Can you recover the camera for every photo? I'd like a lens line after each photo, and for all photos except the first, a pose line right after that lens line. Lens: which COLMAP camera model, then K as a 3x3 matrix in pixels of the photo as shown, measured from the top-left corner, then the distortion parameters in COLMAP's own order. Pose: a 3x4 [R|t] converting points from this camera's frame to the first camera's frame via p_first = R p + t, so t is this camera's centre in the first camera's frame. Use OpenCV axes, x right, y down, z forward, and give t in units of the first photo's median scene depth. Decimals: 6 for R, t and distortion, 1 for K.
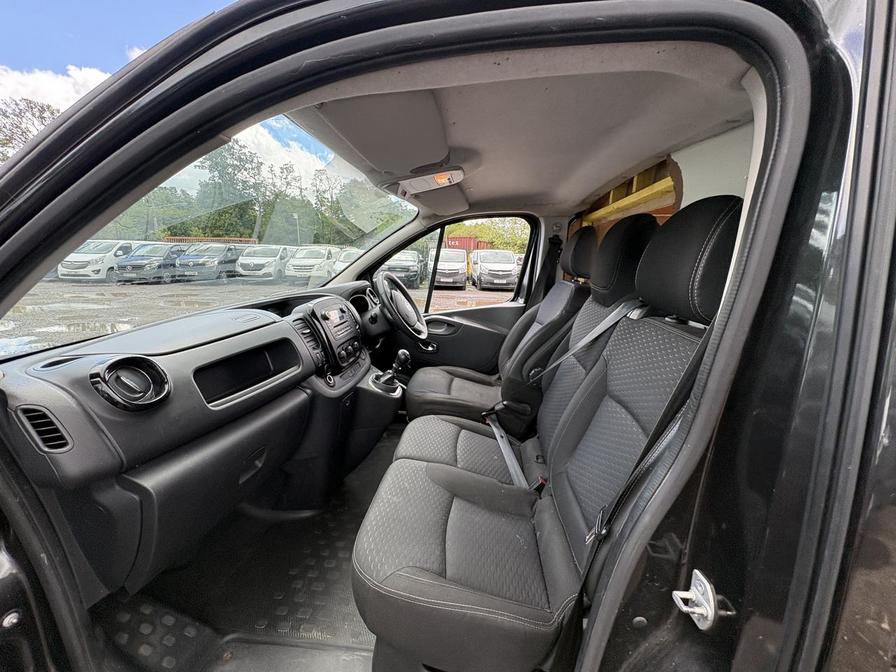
lens RADIAL K [[355.2, 0, 448.9], [0, 355.2, 337.5], [0, 0, 1]] dist [-0.000855, 0.000530]
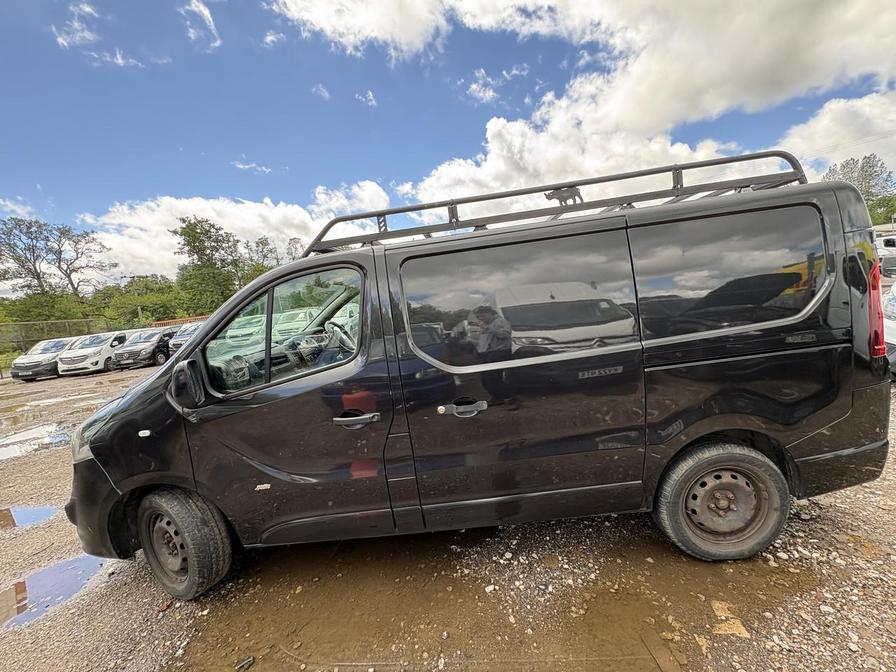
lens RADIAL K [[360.5, 0, 448.4], [0, 360.5, 326.0], [0, 0, 1]] dist [0.000430, -0.000179]
pose [[0.987458, -0.153545, 0.036741, 0.428789], [0.157252, 0.977251, -0.142312, 0.262547], [-0.014054, 0.146305, 0.989140, -1.072749]]
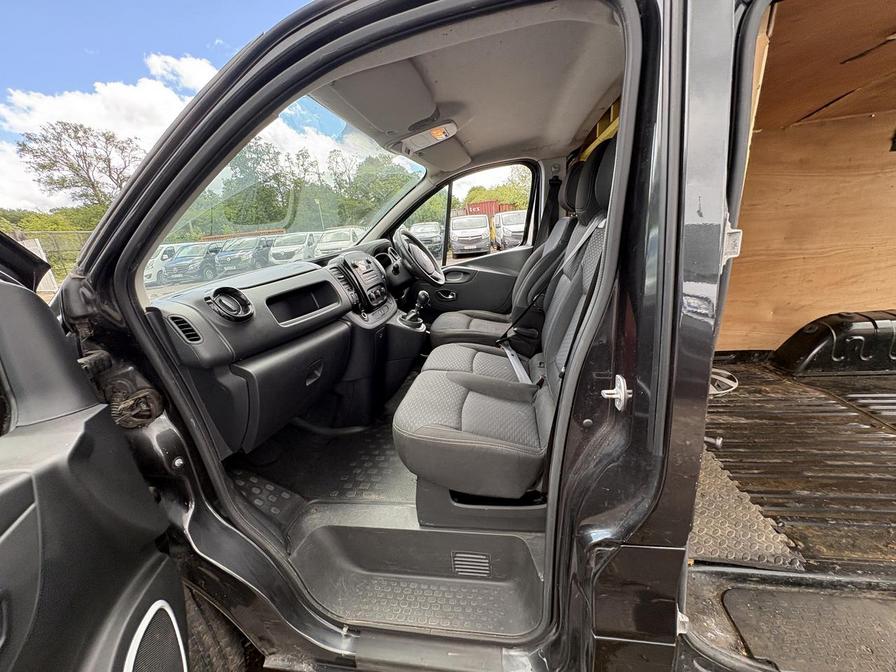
lens RADIAL K [[356.9, 0, 448.0], [0, 356.9, 336.0], [0, 0, 1]] dist [0.001493, -0.000248]
pose [[0.991355, -0.089543, -0.095907, 0.052566], [0.096207, 0.993086, 0.067267, 0.110355], [0.089221, -0.075912, 0.993115, -0.168193]]
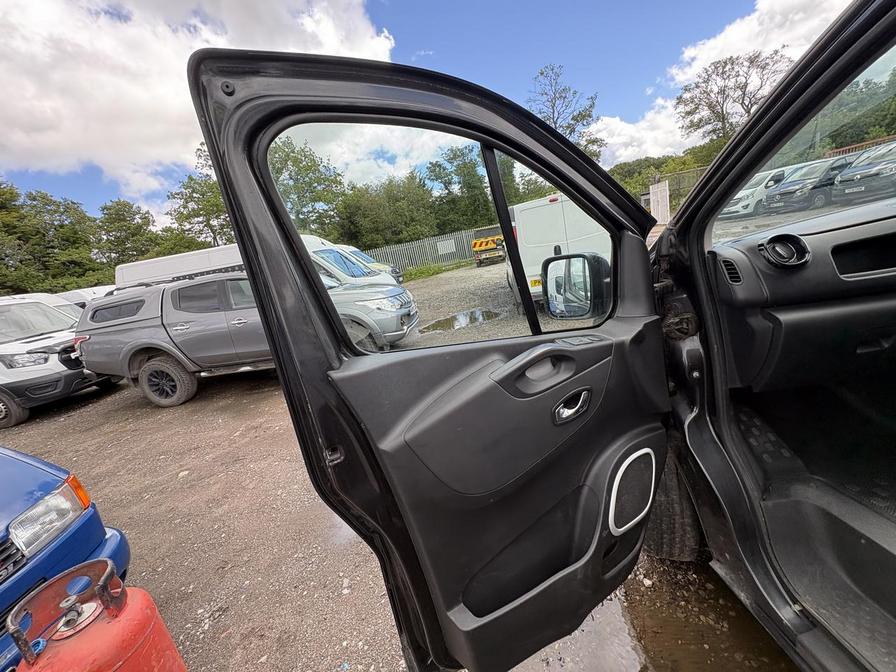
lens RADIAL K [[356.9, 0, 448.0], [0, 356.9, 336.0], [0, 0, 1]] dist [0.001493, -0.000248]
pose [[0.122713, 0.190634, -0.973961, 0.210983], [-0.019516, 0.981652, 0.189680, 0.099401], [0.992250, -0.004268, 0.124182, -0.264252]]
